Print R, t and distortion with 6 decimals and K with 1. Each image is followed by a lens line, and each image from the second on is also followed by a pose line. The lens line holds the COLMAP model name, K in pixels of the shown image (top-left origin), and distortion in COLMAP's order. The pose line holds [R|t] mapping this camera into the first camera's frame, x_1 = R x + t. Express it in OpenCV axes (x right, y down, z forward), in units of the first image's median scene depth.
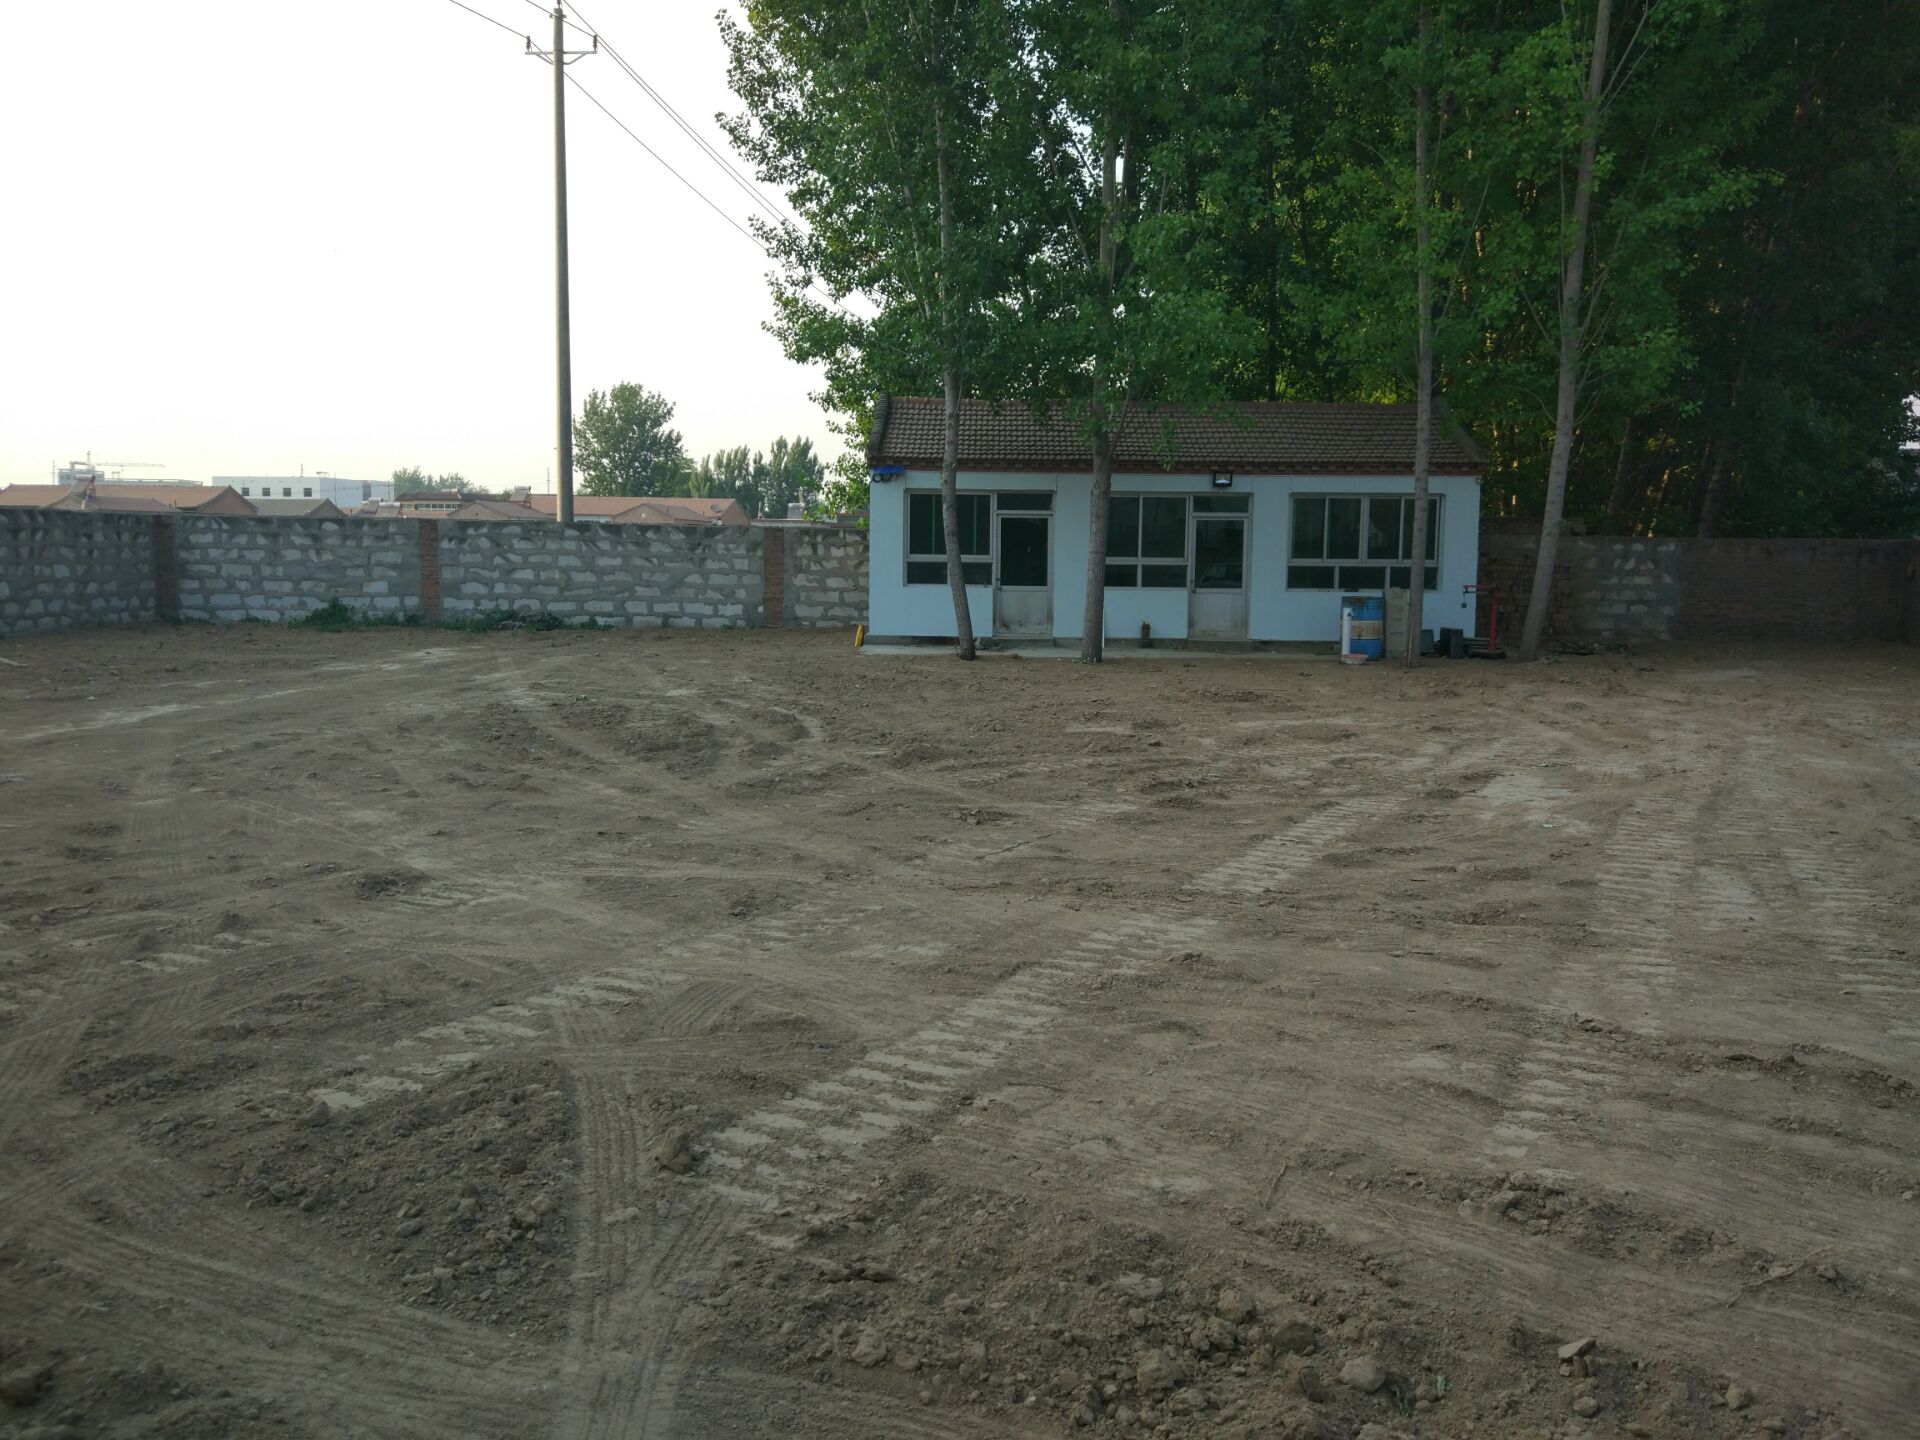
lens RADIAL K [[1629.6, 0, 1012.0], [0, 1629.6, 651.2], [0, 0, 1]] dist [0.211739, -0.428345]
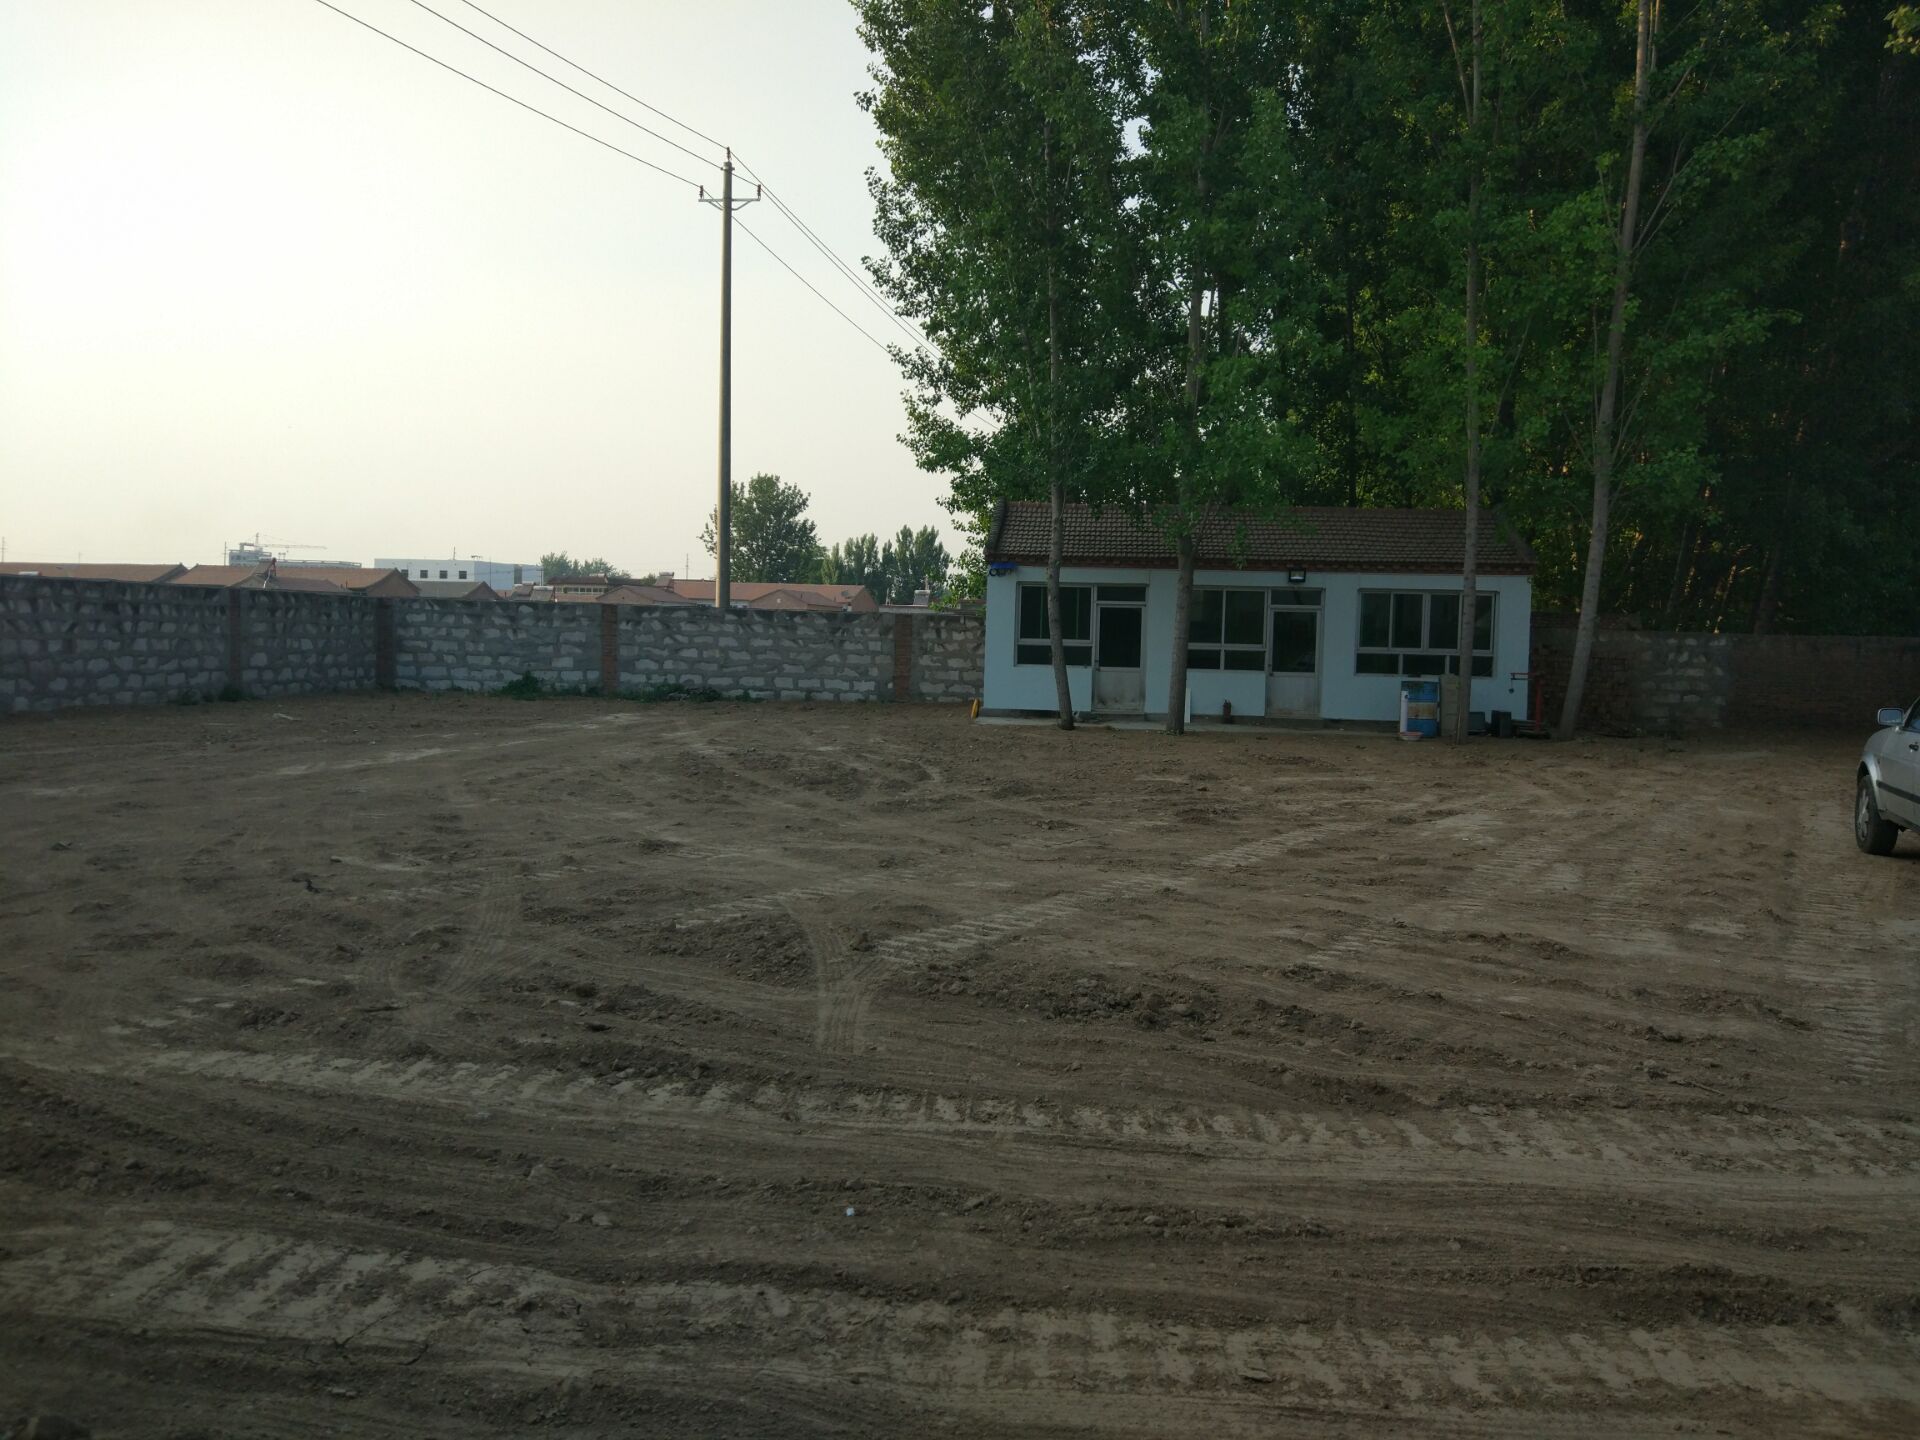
lens RADIAL K [[1626.5, 0, 1014.5], [0, 1626.5, 718.3], [0, 0, 1]] dist [0.171058, -0.356347]
pose [[0.997220, 0.016571, -0.072649, 0.016596], [-0.017451, 0.999782, -0.011500, 0.009352], [0.072443, 0.012736, 0.997291, -0.133792]]
